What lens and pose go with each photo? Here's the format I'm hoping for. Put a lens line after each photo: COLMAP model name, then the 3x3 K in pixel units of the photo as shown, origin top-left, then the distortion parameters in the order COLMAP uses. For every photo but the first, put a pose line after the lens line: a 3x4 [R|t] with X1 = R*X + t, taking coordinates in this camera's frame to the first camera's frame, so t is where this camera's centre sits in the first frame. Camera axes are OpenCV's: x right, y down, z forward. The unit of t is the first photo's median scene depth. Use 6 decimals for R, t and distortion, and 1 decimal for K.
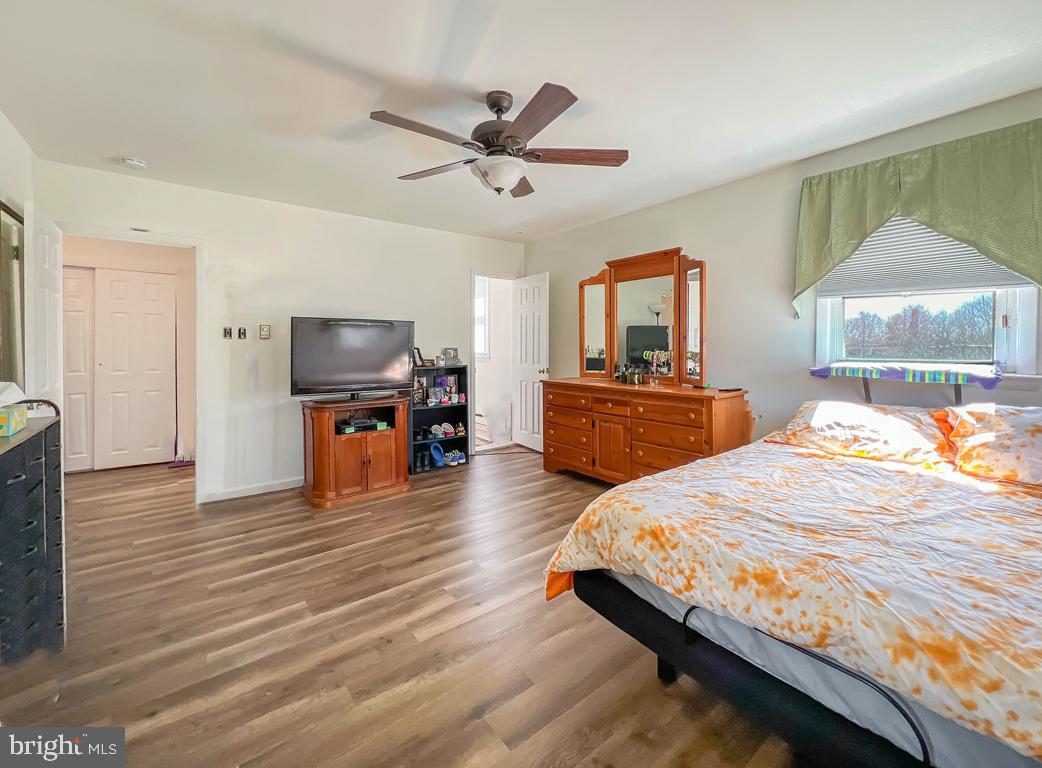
lens RADIAL K [[438.3, 0, 506.9], [0, 438.3, 348.7], [0, 0, 1]] dist [-0.001856, 0.000070]
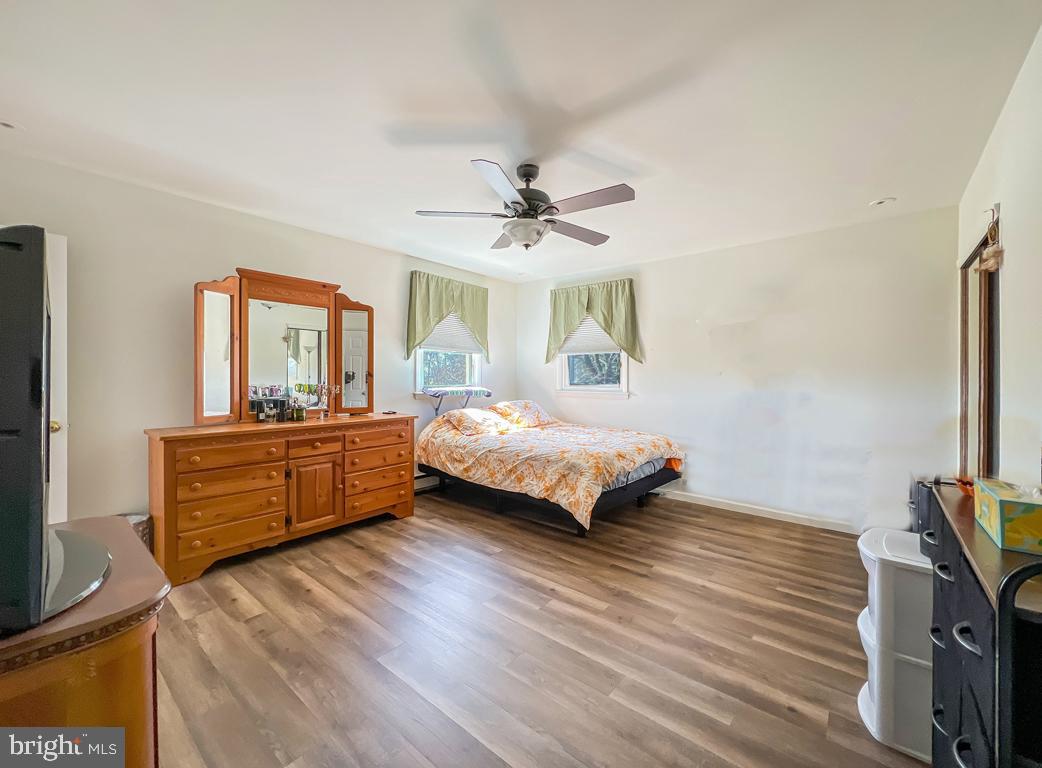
lens RADIAL K [[434.7, 0, 523.4], [0, 434.7, 377.1], [0, 0, 1]] dist [-0.000112, -0.000196]
pose [[-0.245789, 0.001785, 0.969322, -1.232301], [0.004987, 0.999987, -0.000577, -0.009200], [-0.969311, 0.004692, -0.245794, 1.385148]]
